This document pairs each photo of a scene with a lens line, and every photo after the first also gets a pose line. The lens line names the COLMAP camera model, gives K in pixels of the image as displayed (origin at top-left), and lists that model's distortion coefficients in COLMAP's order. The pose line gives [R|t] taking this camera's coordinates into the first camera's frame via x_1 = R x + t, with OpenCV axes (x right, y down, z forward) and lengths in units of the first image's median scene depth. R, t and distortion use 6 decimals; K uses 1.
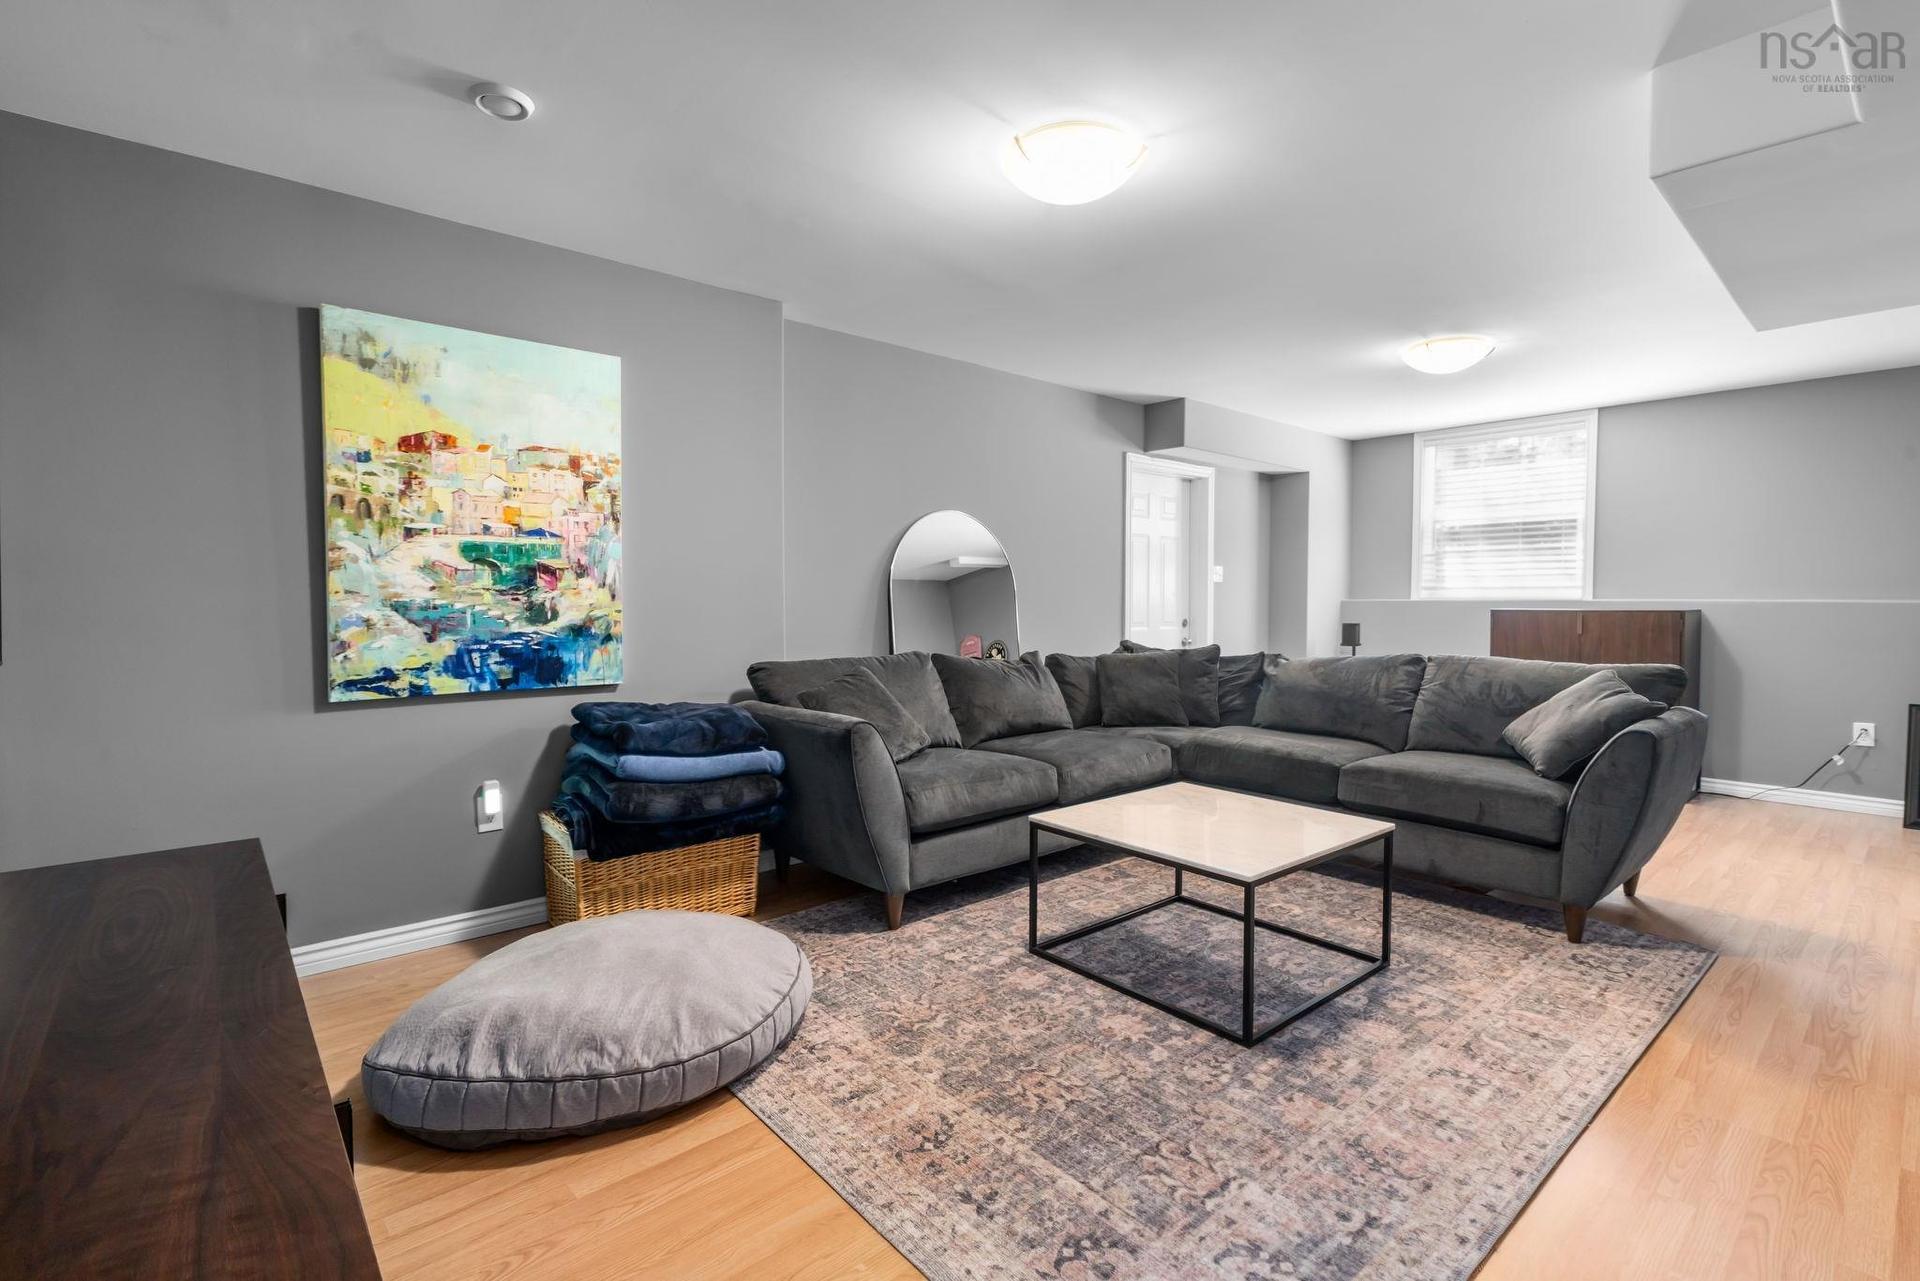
lens RADIAL K [[895.8, 0, 954.6], [0, 895.8, 623.6], [0, 0, 1]] dist [0.001091, 0.001028]
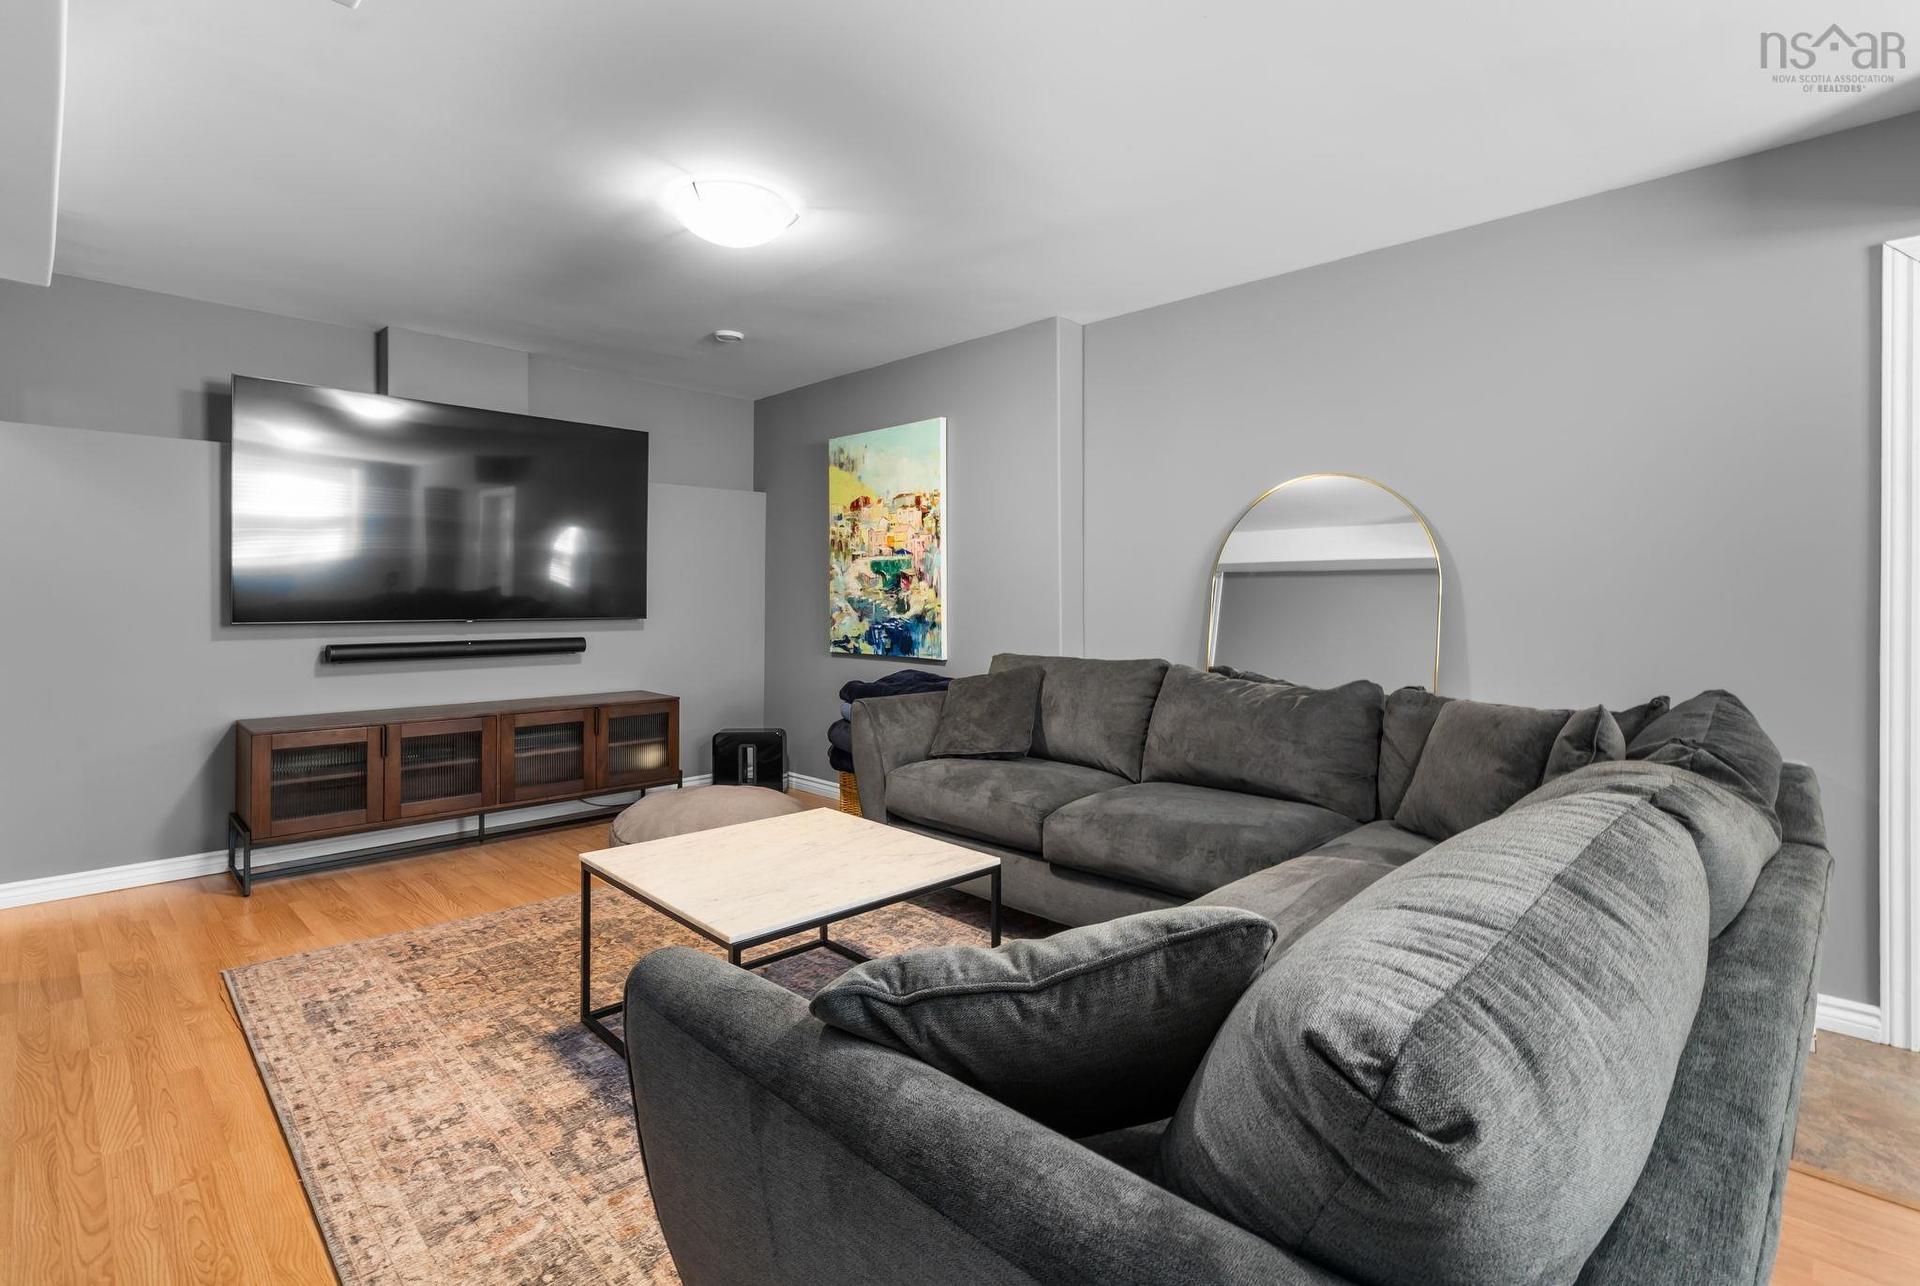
lens RADIAL K [[894.9, 0, 949.5], [0, 894.9, 594.3], [0, 0, 1]] dist [-0.018640, 0.007553]
pose [[0.066659, -0.002190, -0.997773, 1.102899], [-0.032613, 0.999458, -0.004372, -0.029125], [0.997243, 0.032832, 0.066552, 1.059263]]
